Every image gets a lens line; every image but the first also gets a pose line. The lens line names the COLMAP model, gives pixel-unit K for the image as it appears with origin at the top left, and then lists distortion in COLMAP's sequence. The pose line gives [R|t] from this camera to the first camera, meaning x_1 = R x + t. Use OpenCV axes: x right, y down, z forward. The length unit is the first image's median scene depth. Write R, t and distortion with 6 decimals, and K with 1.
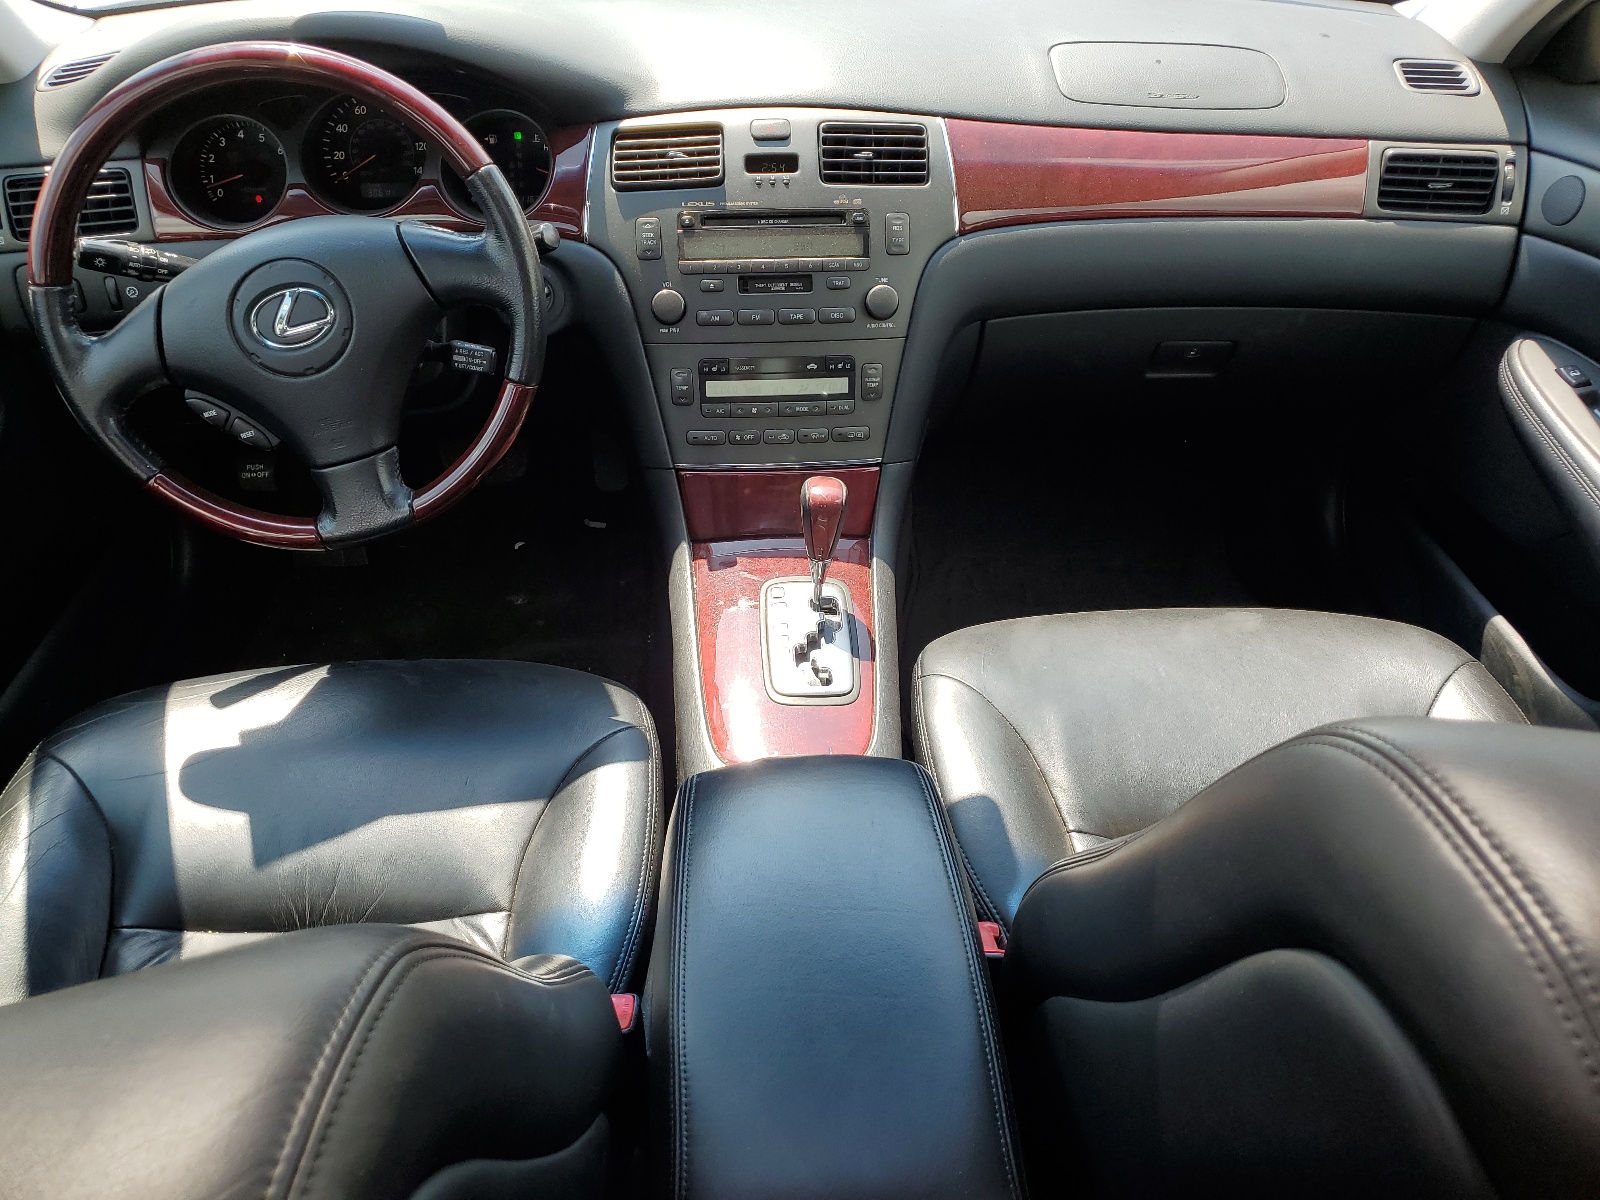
lens RADIAL K [[1228.3, 0, 799.9], [0, 1228.3, 596.3], [0, 0, 1]] dist [-0.005831, 0.002015]
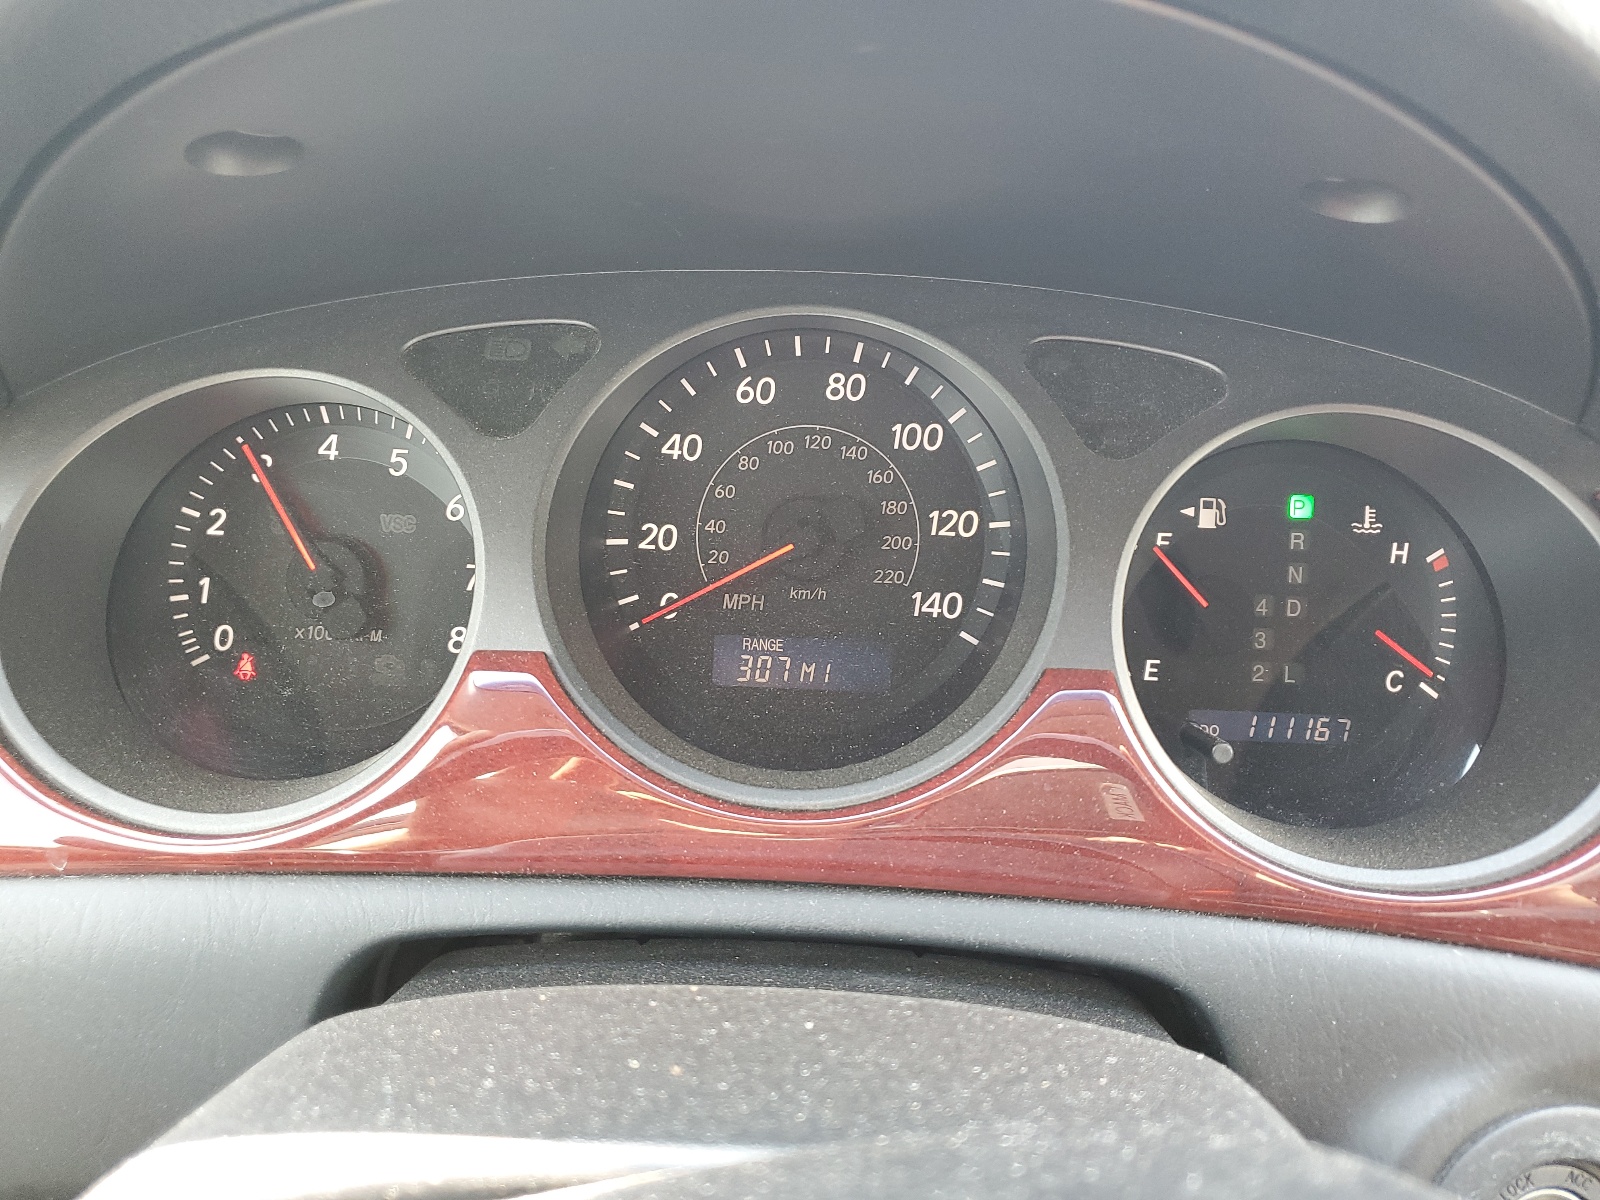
lens RADIAL K [[1228.3, 0, 798.7], [0, 1228.3, 602.1], [0, 0, 1]] dist [-0.005831, 0.002015]
pose [[0.993652, 0.060558, -0.094803, -0.318588], [-0.085926, 0.952494, -0.292185, -0.268418], [0.072605, 0.298477, 0.951651, 0.746049]]
